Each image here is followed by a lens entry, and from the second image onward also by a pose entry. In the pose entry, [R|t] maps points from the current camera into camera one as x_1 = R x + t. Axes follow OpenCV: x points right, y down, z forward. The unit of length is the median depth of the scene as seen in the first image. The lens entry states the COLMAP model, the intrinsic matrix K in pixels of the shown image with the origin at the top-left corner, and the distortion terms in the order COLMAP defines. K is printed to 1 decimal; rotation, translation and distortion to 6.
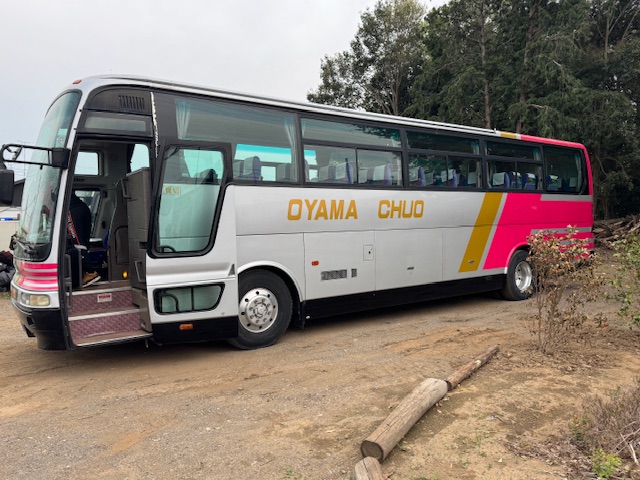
lens RADIAL K [[487.5, 0, 324.0], [0, 487.5, 245.3], [0, 0, 1]] dist [0.043368, -0.030457]
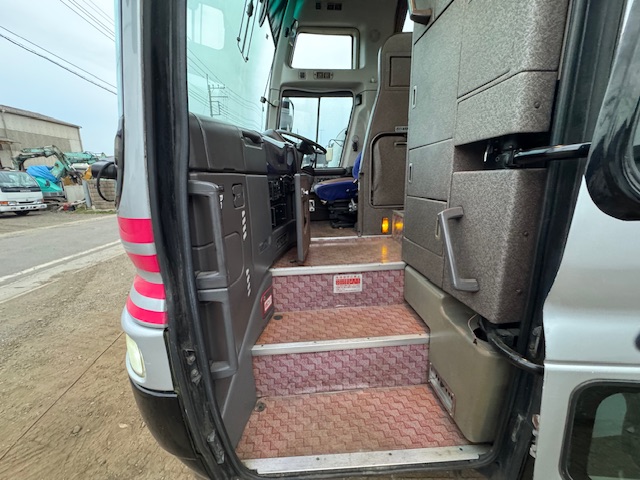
lens RADIAL K [[257.3, 0, 320.6], [0, 257.3, 235.9], [0, 0, 1]] dist [0.001241, 0.000031]
pose [[0.846047, 0.117611, -0.519973, -0.329880], [-0.016238, 0.980594, 0.195376, 0.015859], [0.532860, -0.156854, 0.831539, 0.751369]]
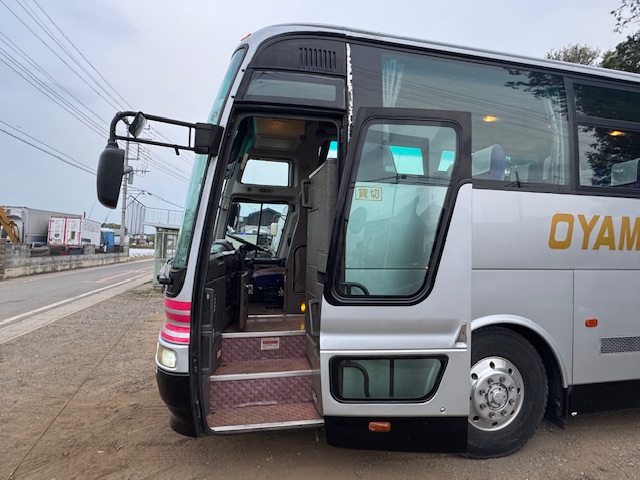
lens RADIAL K [[352.8, 0, 322.8], [0, 352.8, 238.6], [0, 0, 1]] dist [0.000679, 0.002762]
pose [[0.918444, 0.040096, -0.393513, -0.166730], [-0.061442, 0.997235, -0.041794, -0.029743], [0.390749, 0.062564, 0.918369, 0.512200]]
